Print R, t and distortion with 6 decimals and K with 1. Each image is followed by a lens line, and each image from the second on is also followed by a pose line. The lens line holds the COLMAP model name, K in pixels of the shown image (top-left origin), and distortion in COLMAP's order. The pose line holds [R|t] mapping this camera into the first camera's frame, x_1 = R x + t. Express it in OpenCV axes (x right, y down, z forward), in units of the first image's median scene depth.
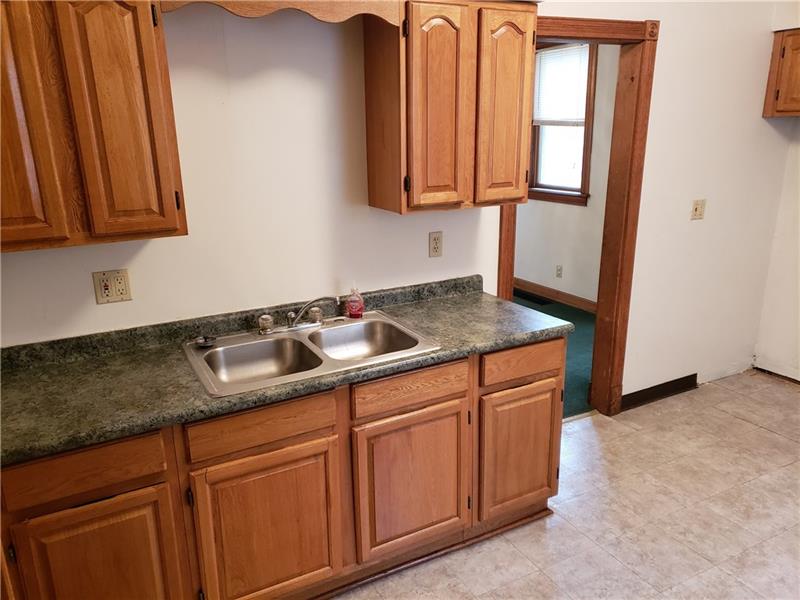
lens RADIAL K [[622.8, 0, 400.0], [0, 622.8, 300.0], [0, 0, 1]] dist [0.108918, -0.002083]
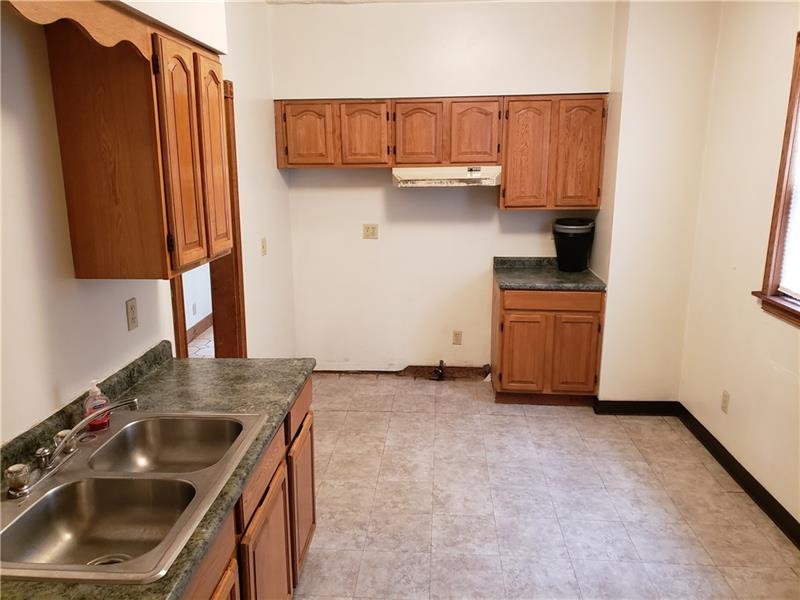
lens RADIAL K [[622.8, 0, 400.0], [0, 622.8, 300.0], [0, 0, 1]] dist [0.108918, -0.002083]
pose [[0.574480, -0.180690, 0.798326, -0.418994], [0.231614, 0.971353, 0.053181, -0.072513], [-0.785066, 0.154352, 0.599873, 0.218777]]
